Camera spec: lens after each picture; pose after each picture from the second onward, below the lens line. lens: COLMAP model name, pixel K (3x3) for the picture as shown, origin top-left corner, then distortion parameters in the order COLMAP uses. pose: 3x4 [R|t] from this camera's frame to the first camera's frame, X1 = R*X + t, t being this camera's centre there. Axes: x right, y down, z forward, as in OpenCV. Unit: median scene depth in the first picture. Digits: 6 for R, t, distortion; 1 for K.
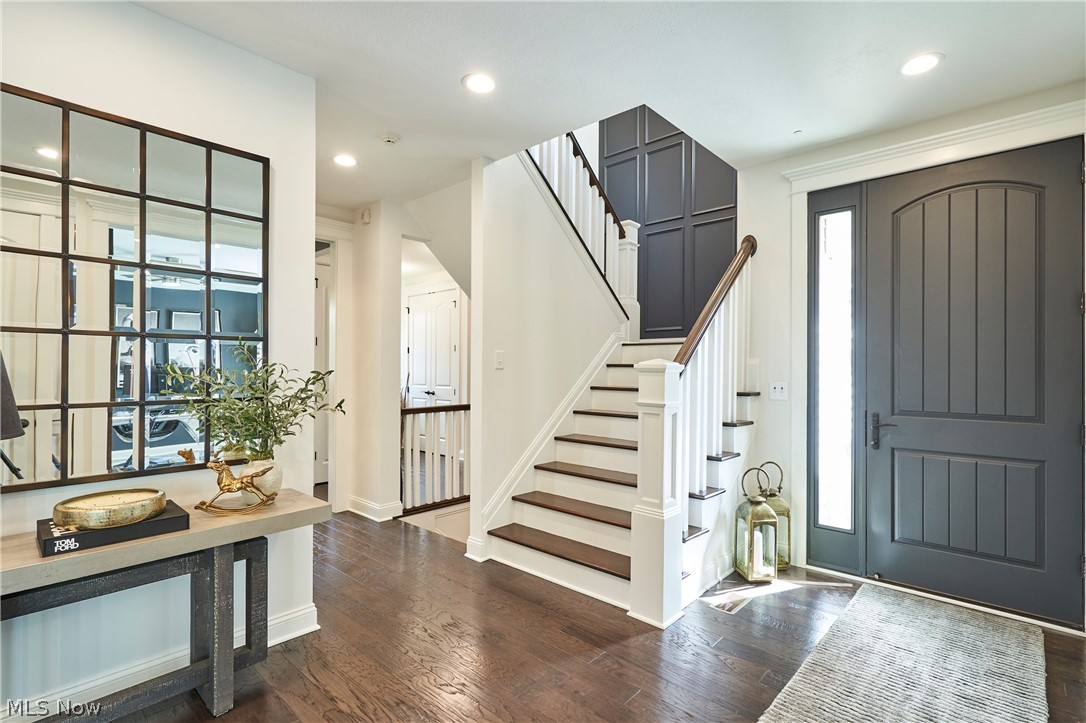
lens RADIAL K [[507.1, 0, 538.4], [0, 507.1, 368.1], [0, 0, 1]] dist [-0.002366, 0.000624]
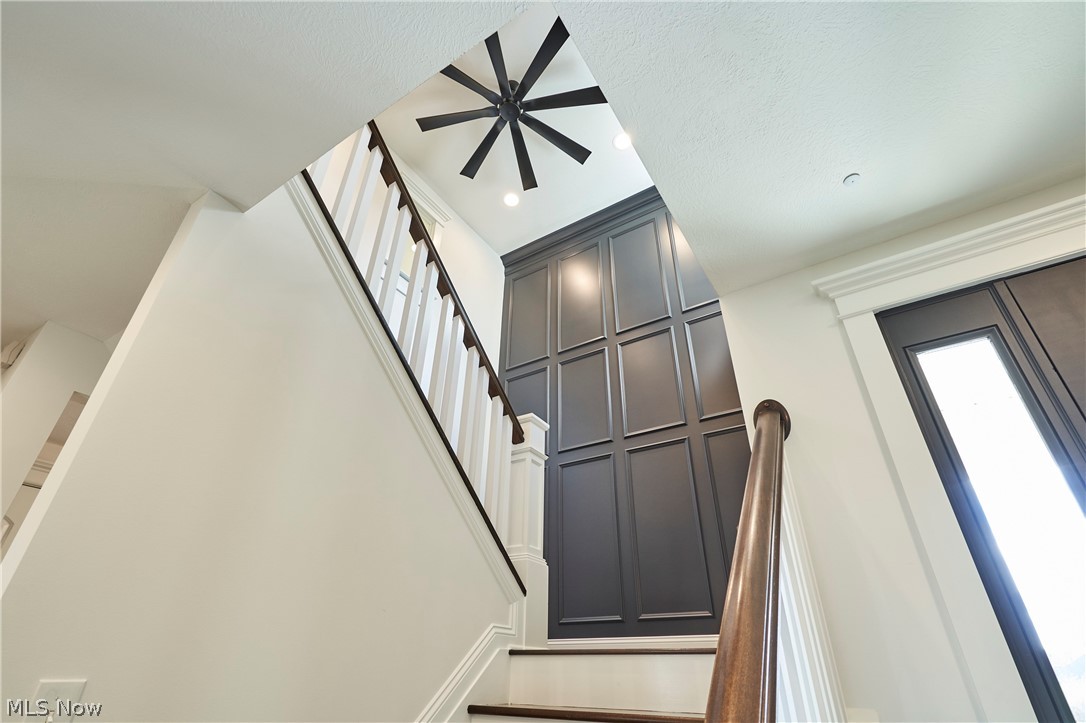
lens RADIAL K [[507.1, 0, 538.4], [0, 507.1, 368.1], [0, 0, 1]] dist [-0.002366, 0.000624]
pose [[0.985798, 0.099749, 0.135099, 0.101216], [-0.014354, 0.851584, -0.524021, -0.024770], [-0.167319, 0.514640, 0.840922, 0.465632]]
